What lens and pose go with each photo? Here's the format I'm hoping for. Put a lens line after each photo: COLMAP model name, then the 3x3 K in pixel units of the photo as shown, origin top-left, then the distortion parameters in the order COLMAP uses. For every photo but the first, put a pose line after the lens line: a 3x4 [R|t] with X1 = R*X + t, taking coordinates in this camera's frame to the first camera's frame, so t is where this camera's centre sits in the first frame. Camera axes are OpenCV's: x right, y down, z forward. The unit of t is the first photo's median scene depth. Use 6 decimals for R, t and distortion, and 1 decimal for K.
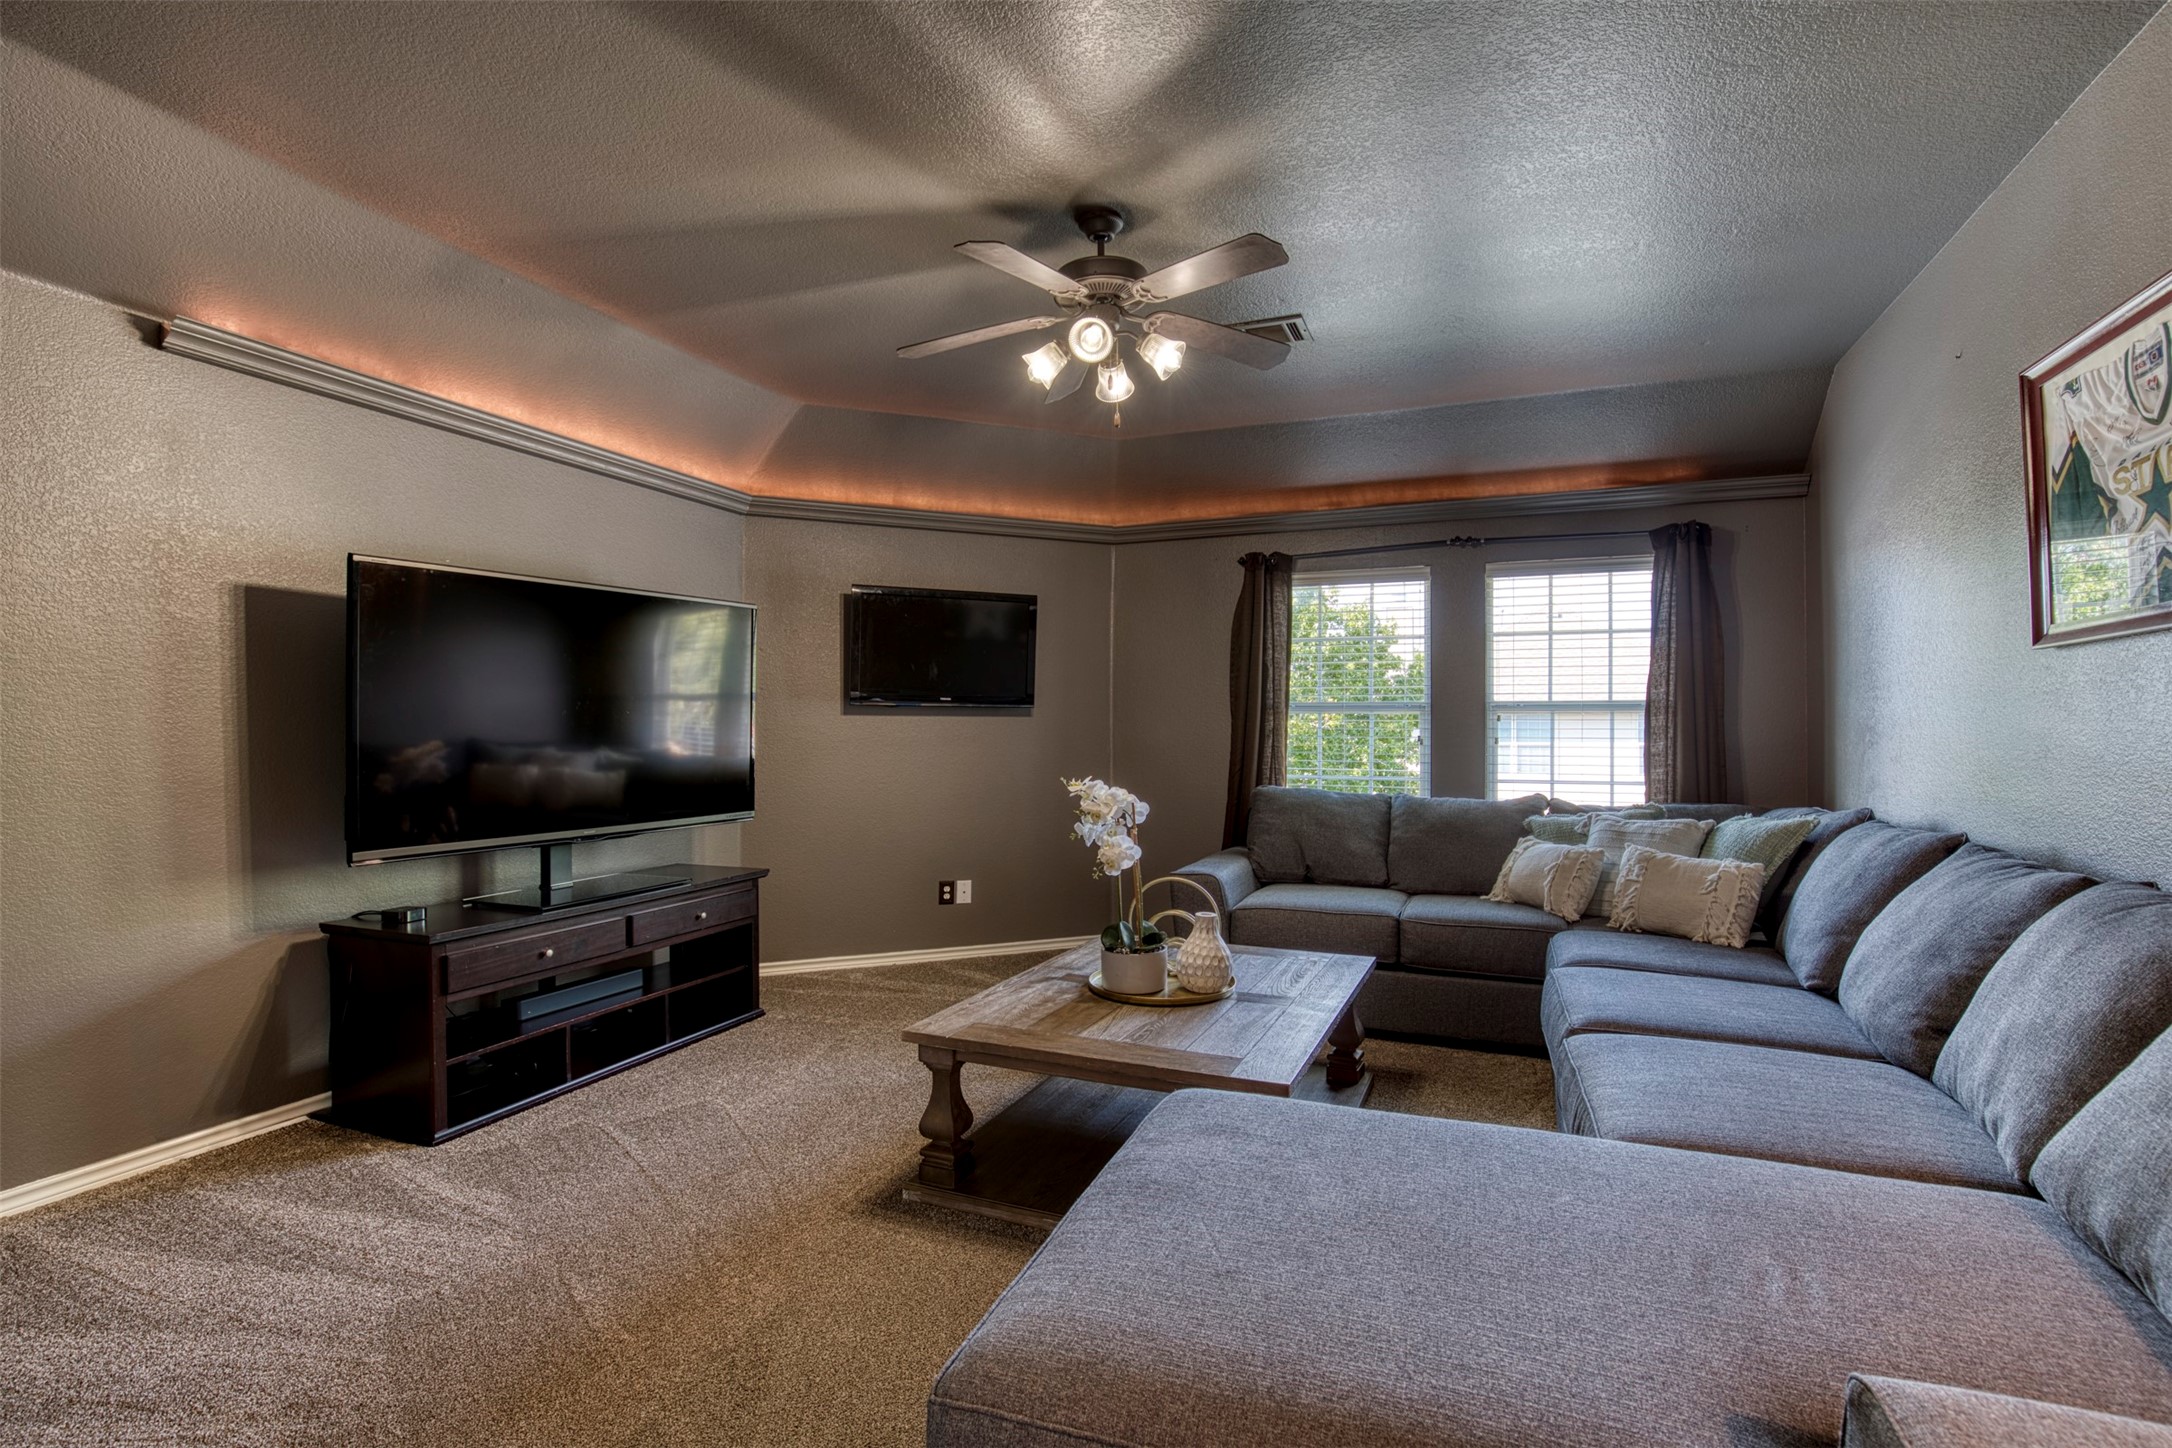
lens RADIAL K [[996.3, 0, 1090.9], [0, 996.3, 724.2], [0, 0, 1]] dist [-0.026326, 0.002772]
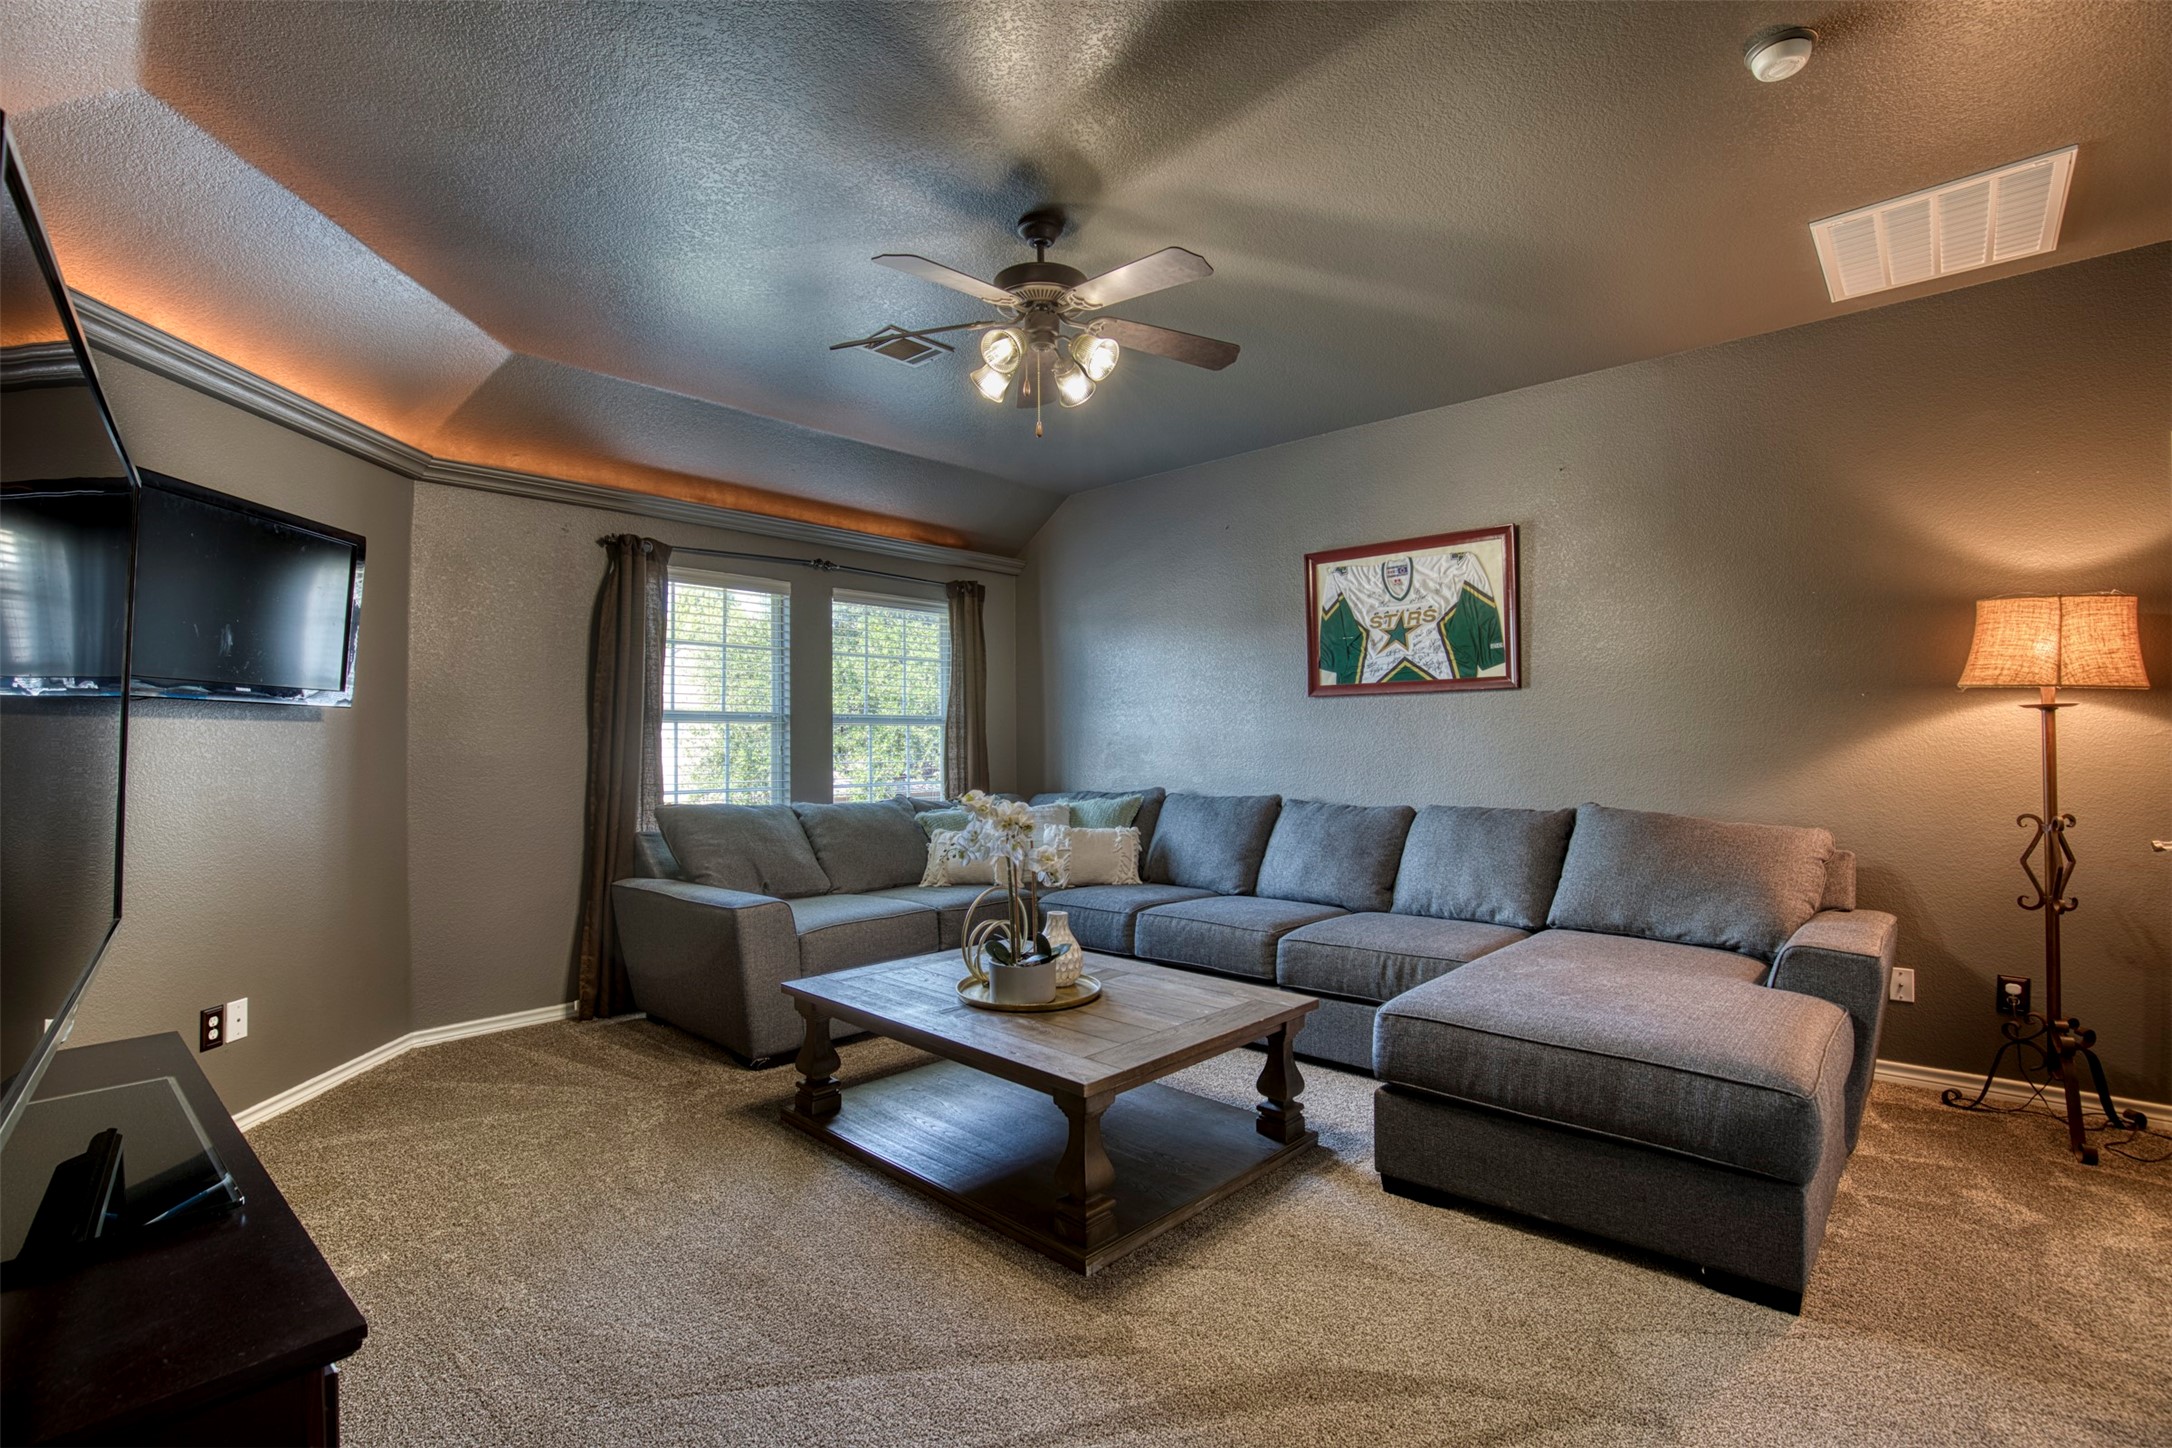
lens RADIAL K [[996.3, 0, 1082.0], [0, 996.3, 717.7], [0, 0, 1]] dist [-0.026326, 0.002772]
pose [[0.358871, 0.014761, 0.933270, -0.559625], [-0.002214, 0.999886, -0.014964, -0.002637], [-0.933384, 0.003304, 0.358863, 0.375291]]
